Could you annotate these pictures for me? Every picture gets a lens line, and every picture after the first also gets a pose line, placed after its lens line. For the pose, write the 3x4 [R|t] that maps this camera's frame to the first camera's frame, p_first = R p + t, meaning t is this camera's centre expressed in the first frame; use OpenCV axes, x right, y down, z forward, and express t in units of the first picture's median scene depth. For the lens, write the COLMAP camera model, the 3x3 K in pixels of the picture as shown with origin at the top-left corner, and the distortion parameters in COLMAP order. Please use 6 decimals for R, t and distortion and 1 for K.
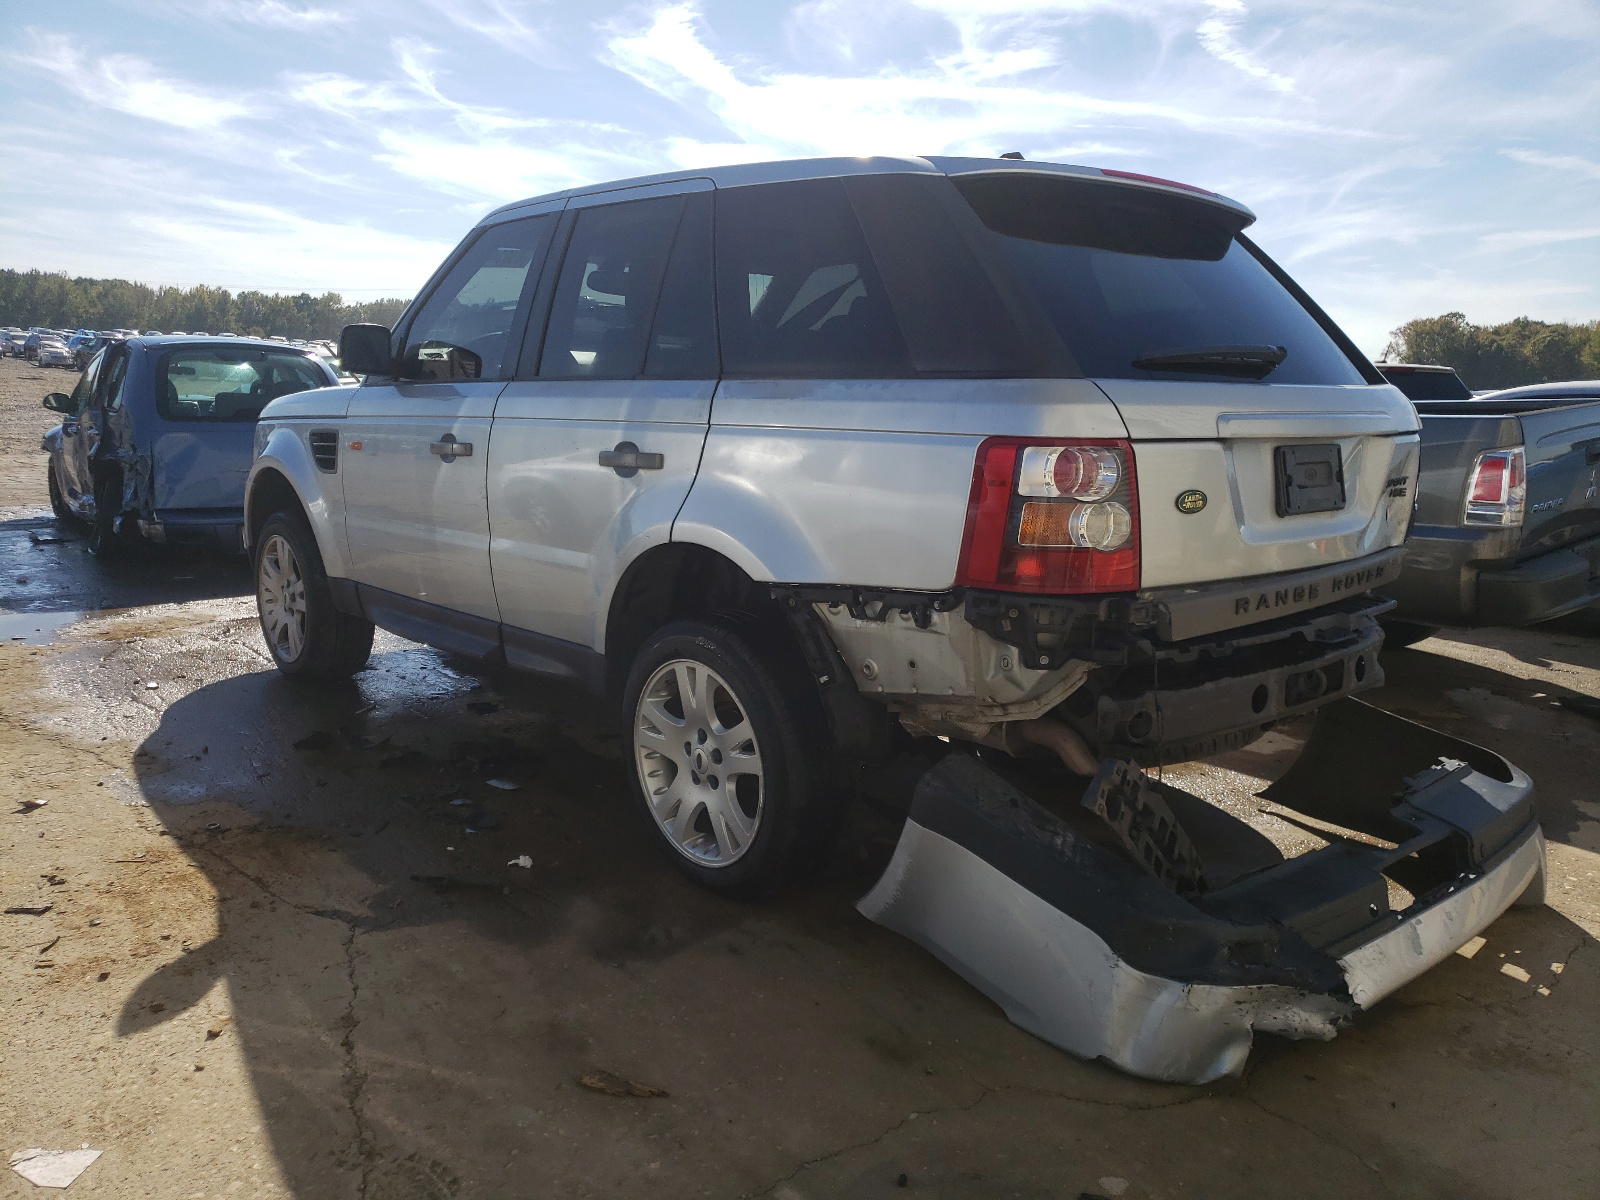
lens RADIAL K [[1242.9, 0, 800.0], [0, 1242.9, 600.0], [0, 0, 1]] dist [0.015625, -0.004398]
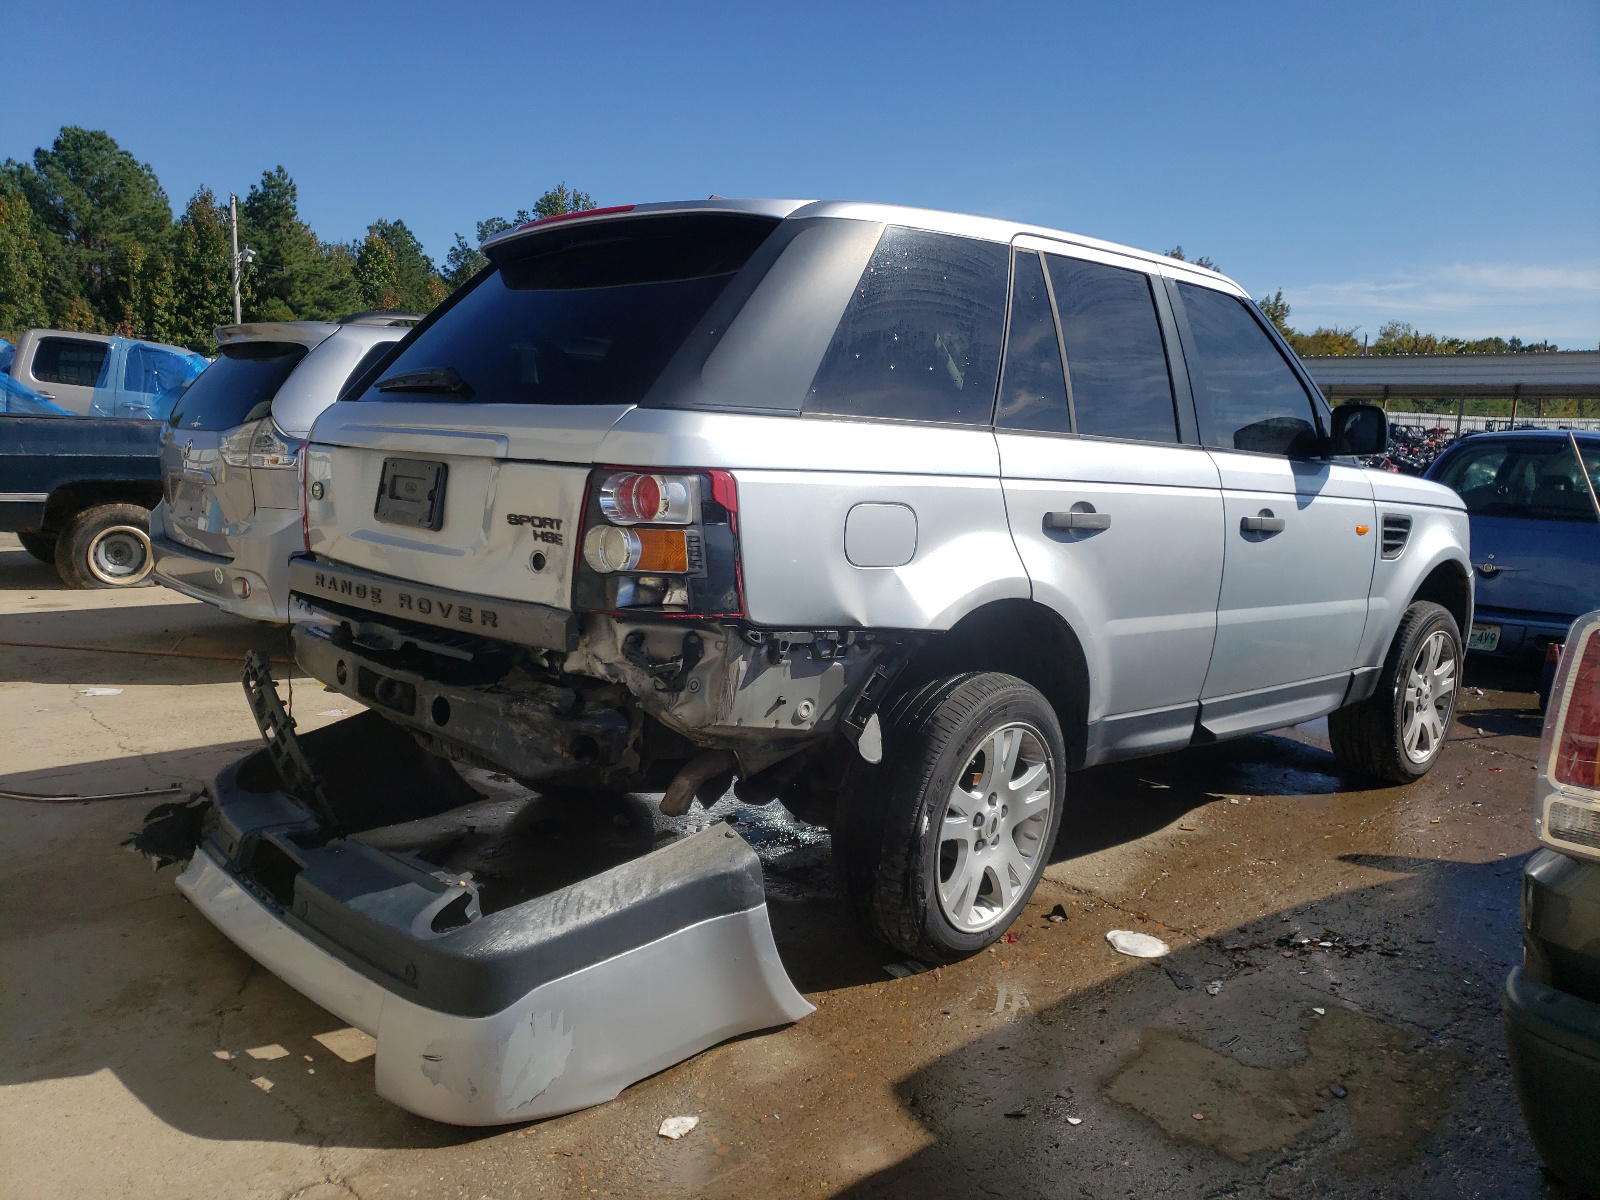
lens RADIAL K [[1287.1, 0, 844.6], [0, 1287.1, 605.1], [0, 0, 1]] dist [0.221774, -0.000811]
pose [[0.021797, 0.100096, -0.994739, 0.132444], [-0.225207, 0.969895, 0.092662, -0.016379], [0.974067, 0.222003, 0.043683, 0.117488]]
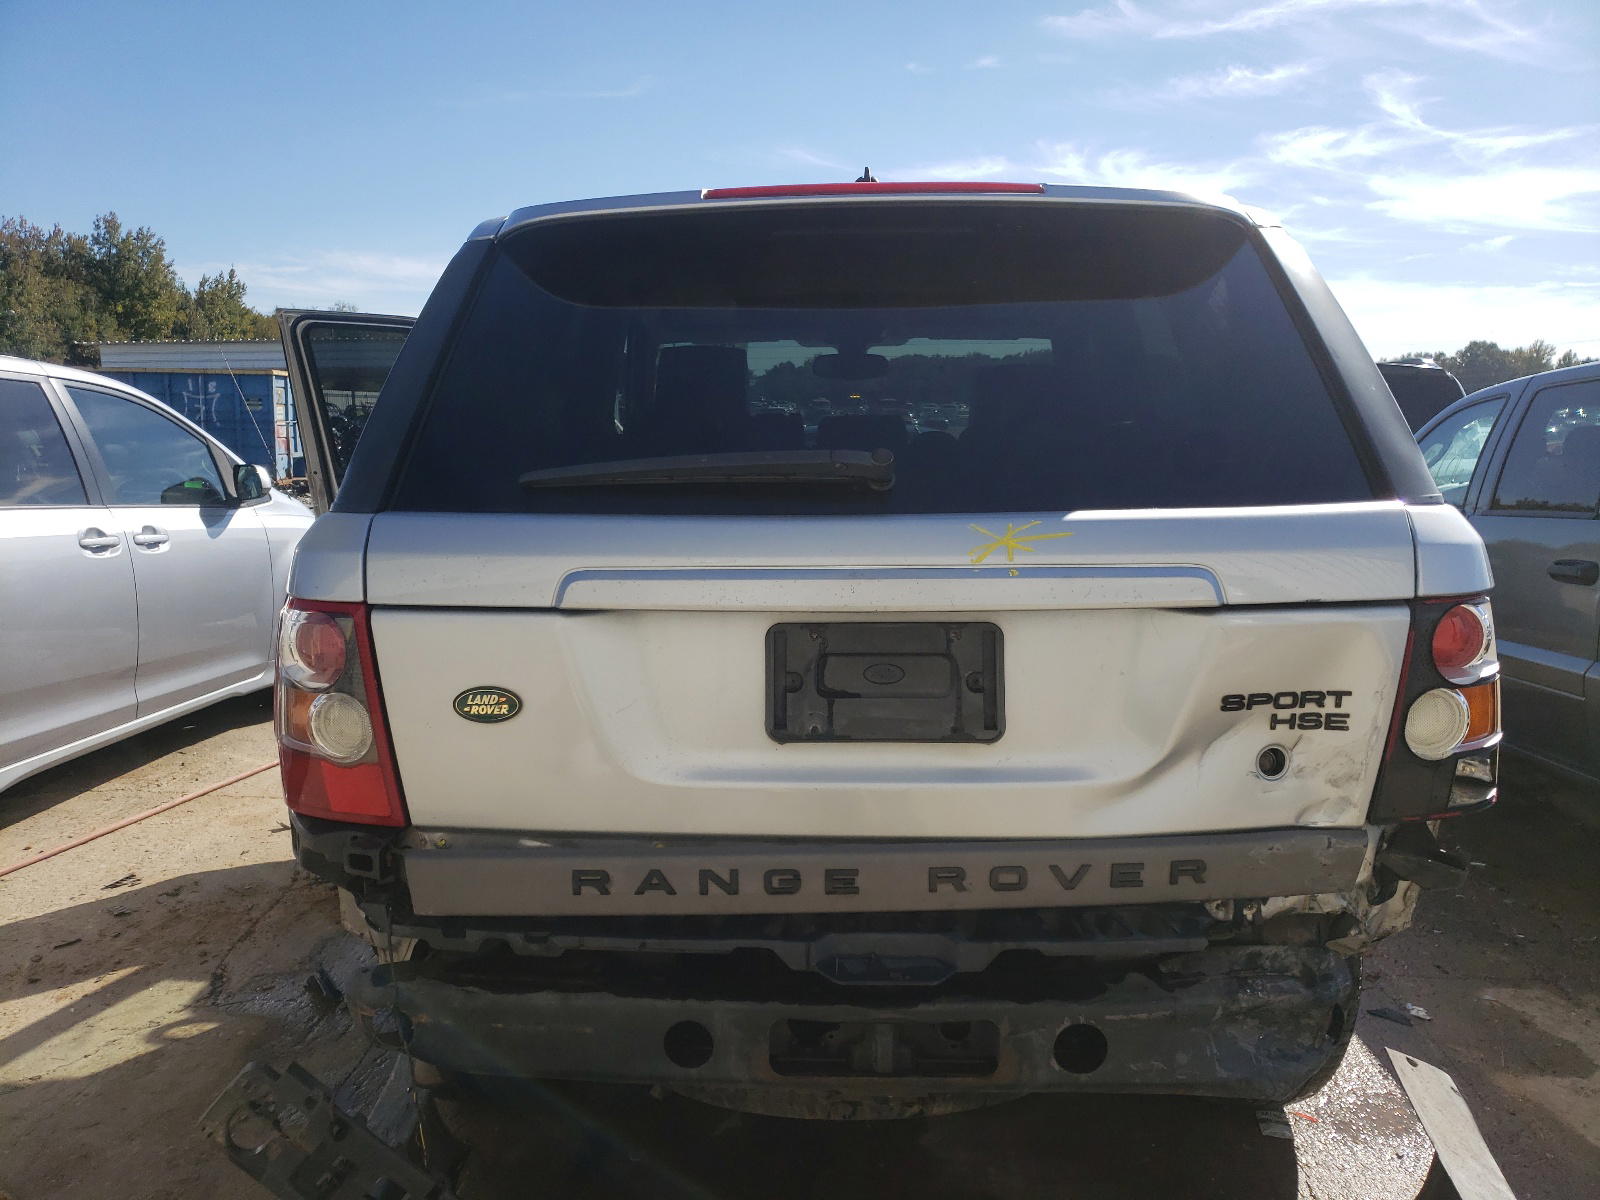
lens RADIAL K [[1326.5, 0, 800.8], [0, 1326.5, 576.6], [0, 0, 1]] dist [0.007824, 0.012129]
pose [[0.713857, 0.041073, -0.699086, 0.070019], [-0.094029, 0.994860, -0.037565, -0.010328], [0.693950, 0.092551, 0.714050, 0.047363]]
